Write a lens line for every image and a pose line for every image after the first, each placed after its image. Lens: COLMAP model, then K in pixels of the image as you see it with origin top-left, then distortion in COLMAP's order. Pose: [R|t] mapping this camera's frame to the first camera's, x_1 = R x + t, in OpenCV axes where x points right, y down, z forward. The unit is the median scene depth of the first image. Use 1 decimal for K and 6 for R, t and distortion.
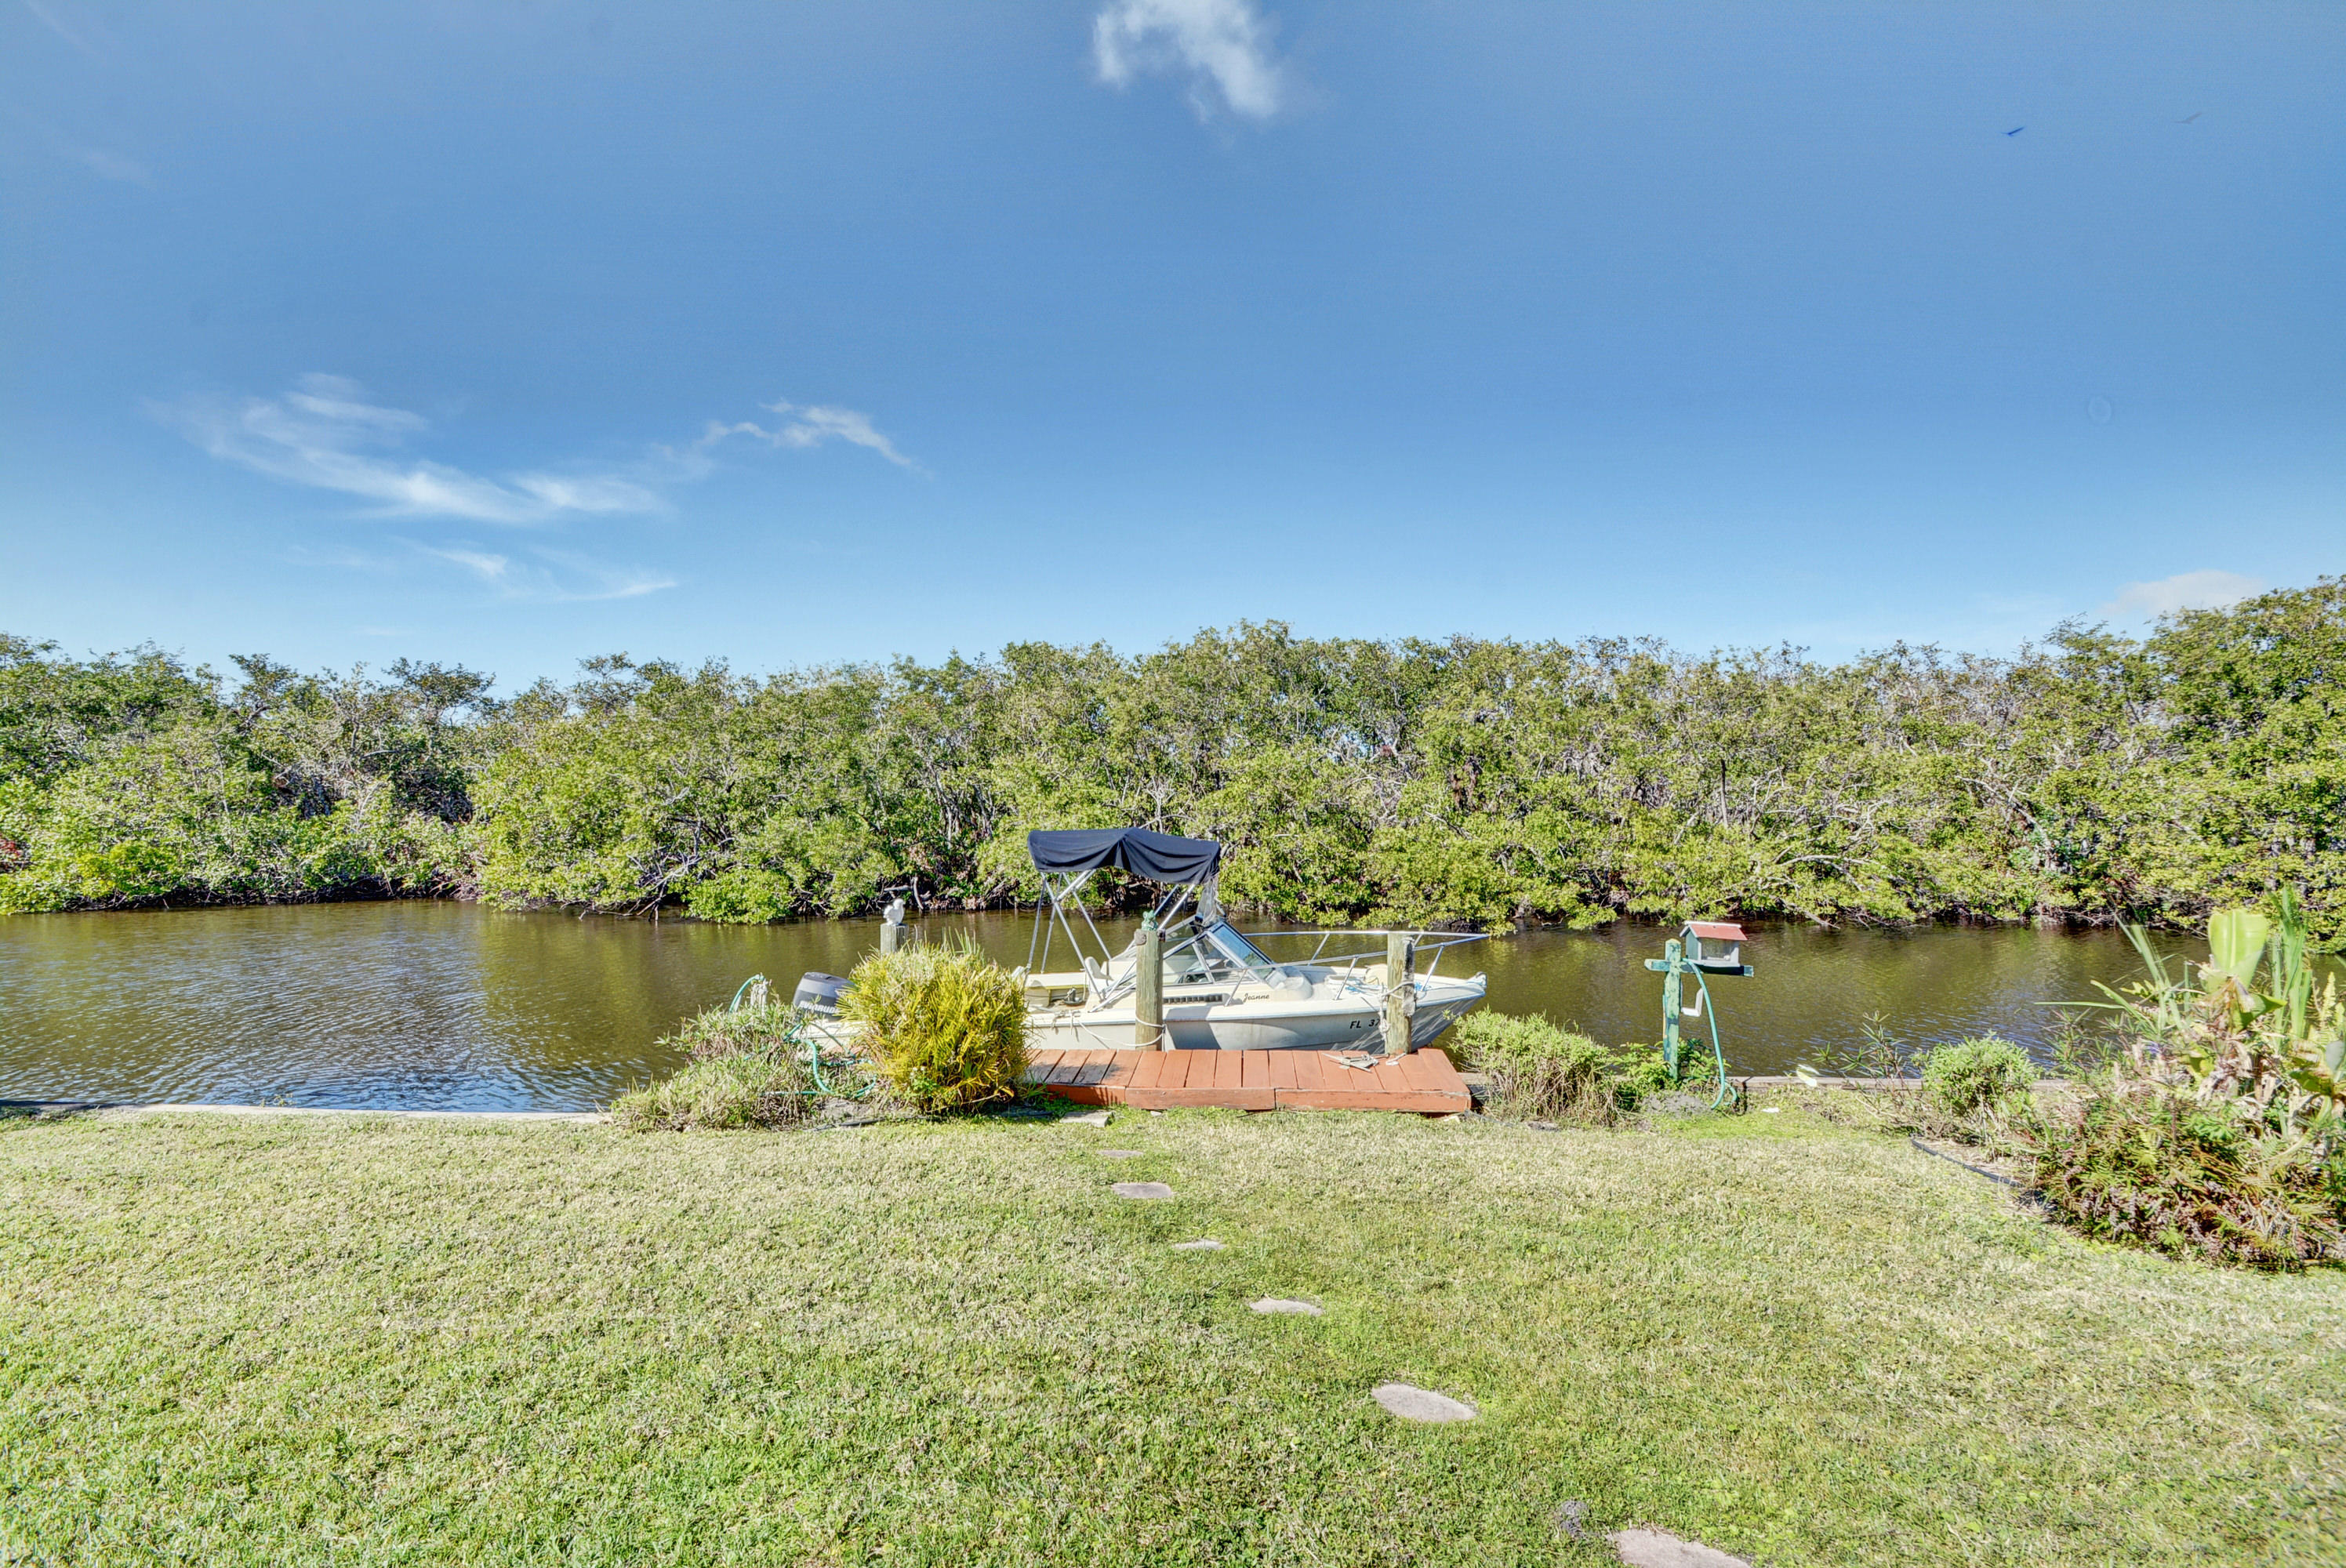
lens RADIAL K [[1056.1, 0, 1169.0], [0, 1056.1, 799.8], [0, 0, 1]] dist [0.006001, -0.010940]
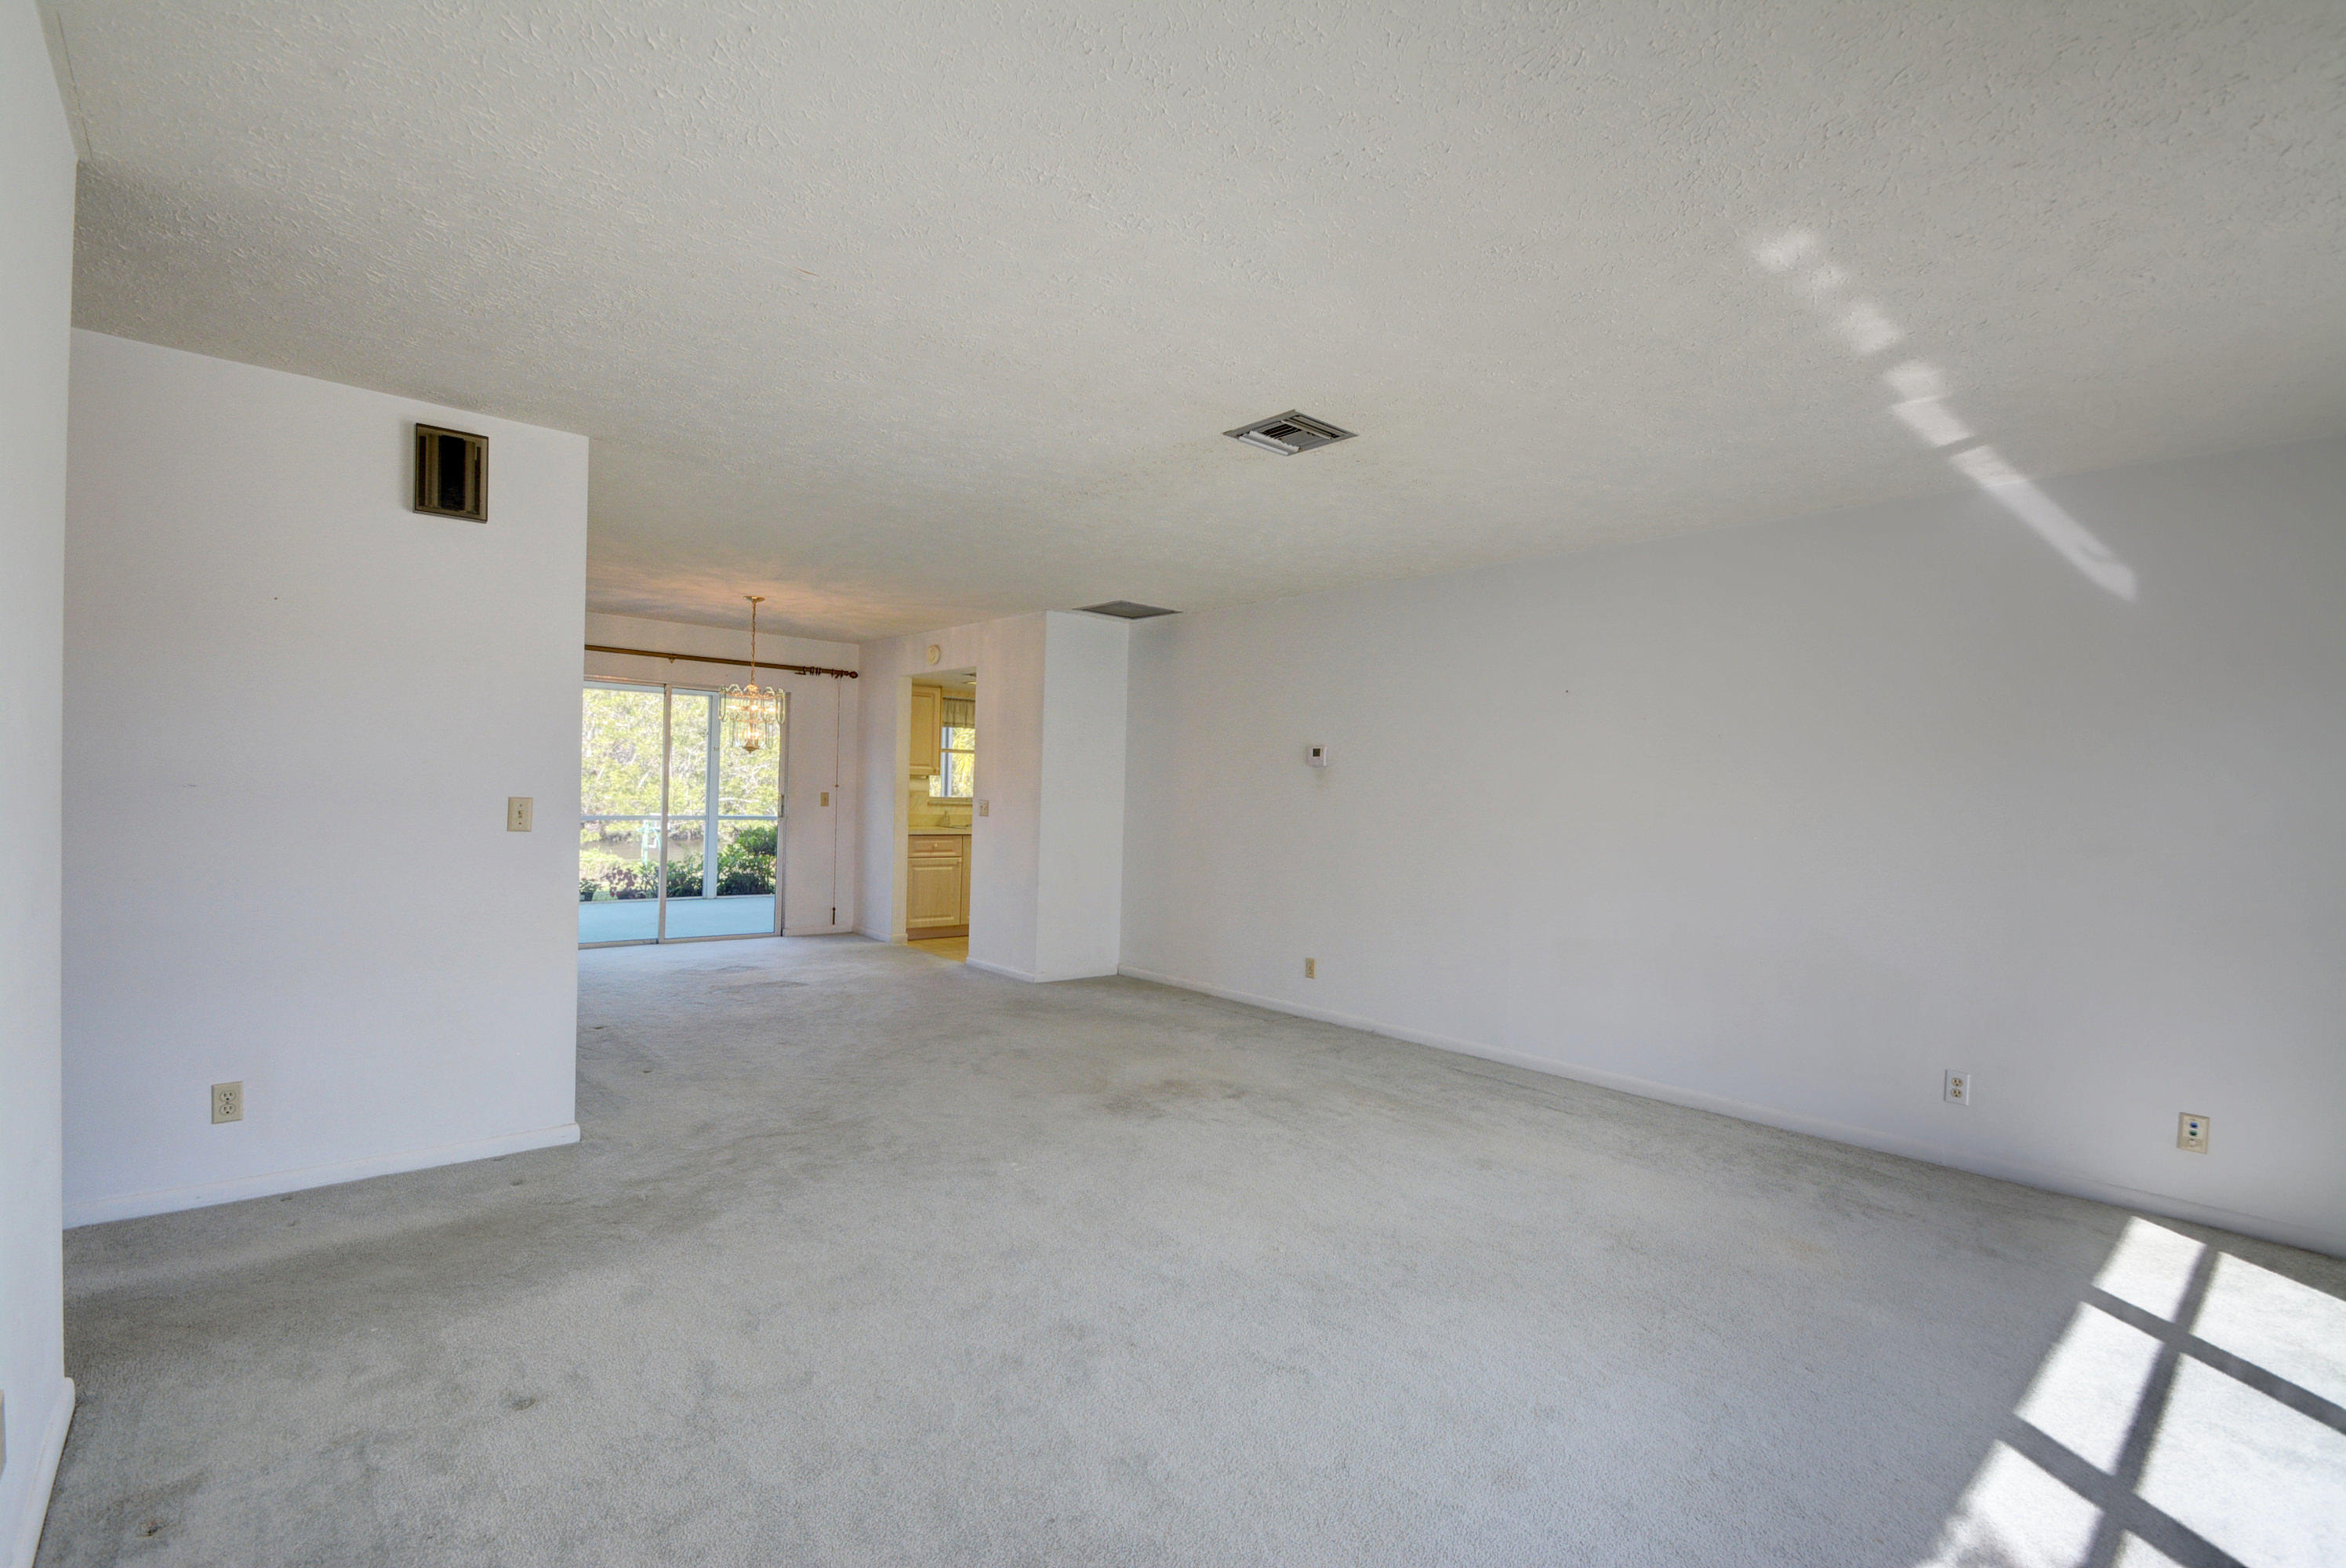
lens RADIAL K [[1056.1, 0, 1169.0], [0, 1056.1, 799.8], [0, 0, 1]] dist [0.006001, -0.010940]
pose [[0.603769, 0.001874, 0.797157, -0.229714], [-0.039743, 0.998824, 0.027753, -0.013350], [-0.796168, -0.048437, 0.603134, -0.446836]]
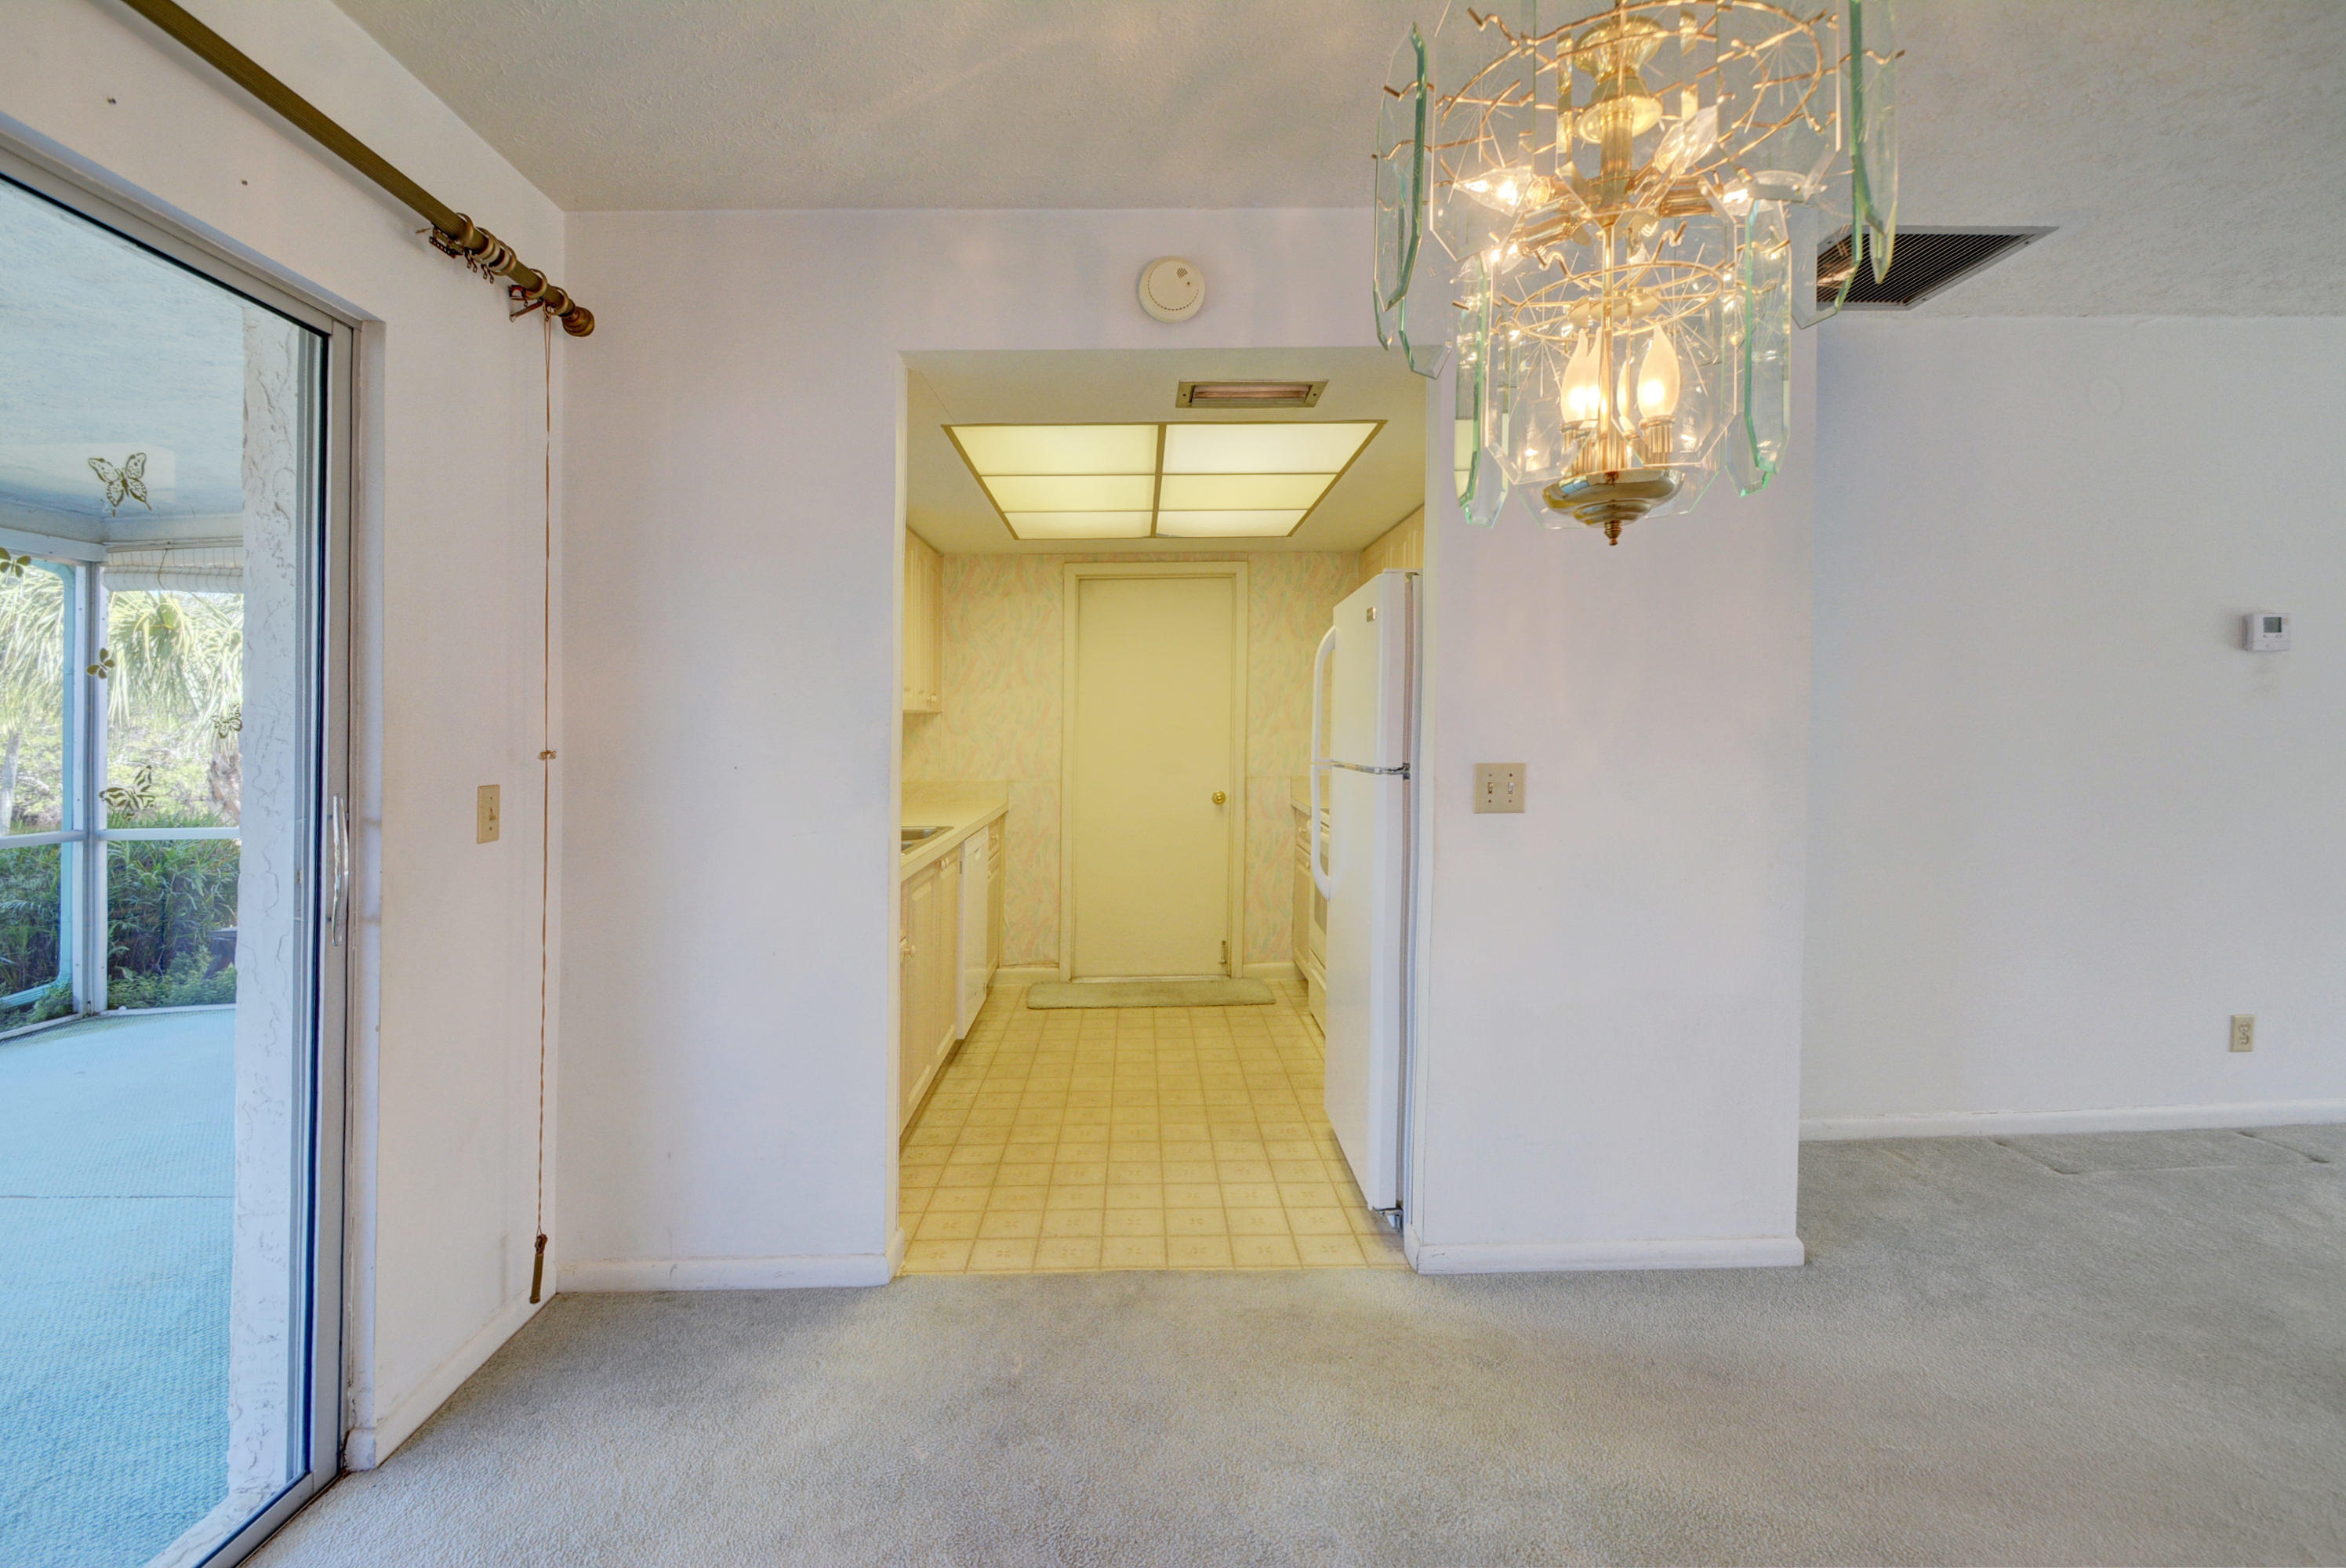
lens RADIAL K [[1053.9, 0, 1155.1], [0, 1053.9, 753.2], [0, 0, 1]] dist [-0.001785, -0.000756]
pose [[-0.221525, -0.032934, 0.974598, -0.127733], [-0.004125, 0.999452, 0.032837, -0.007958], [-0.975146, 0.003254, -0.221539, -0.210218]]
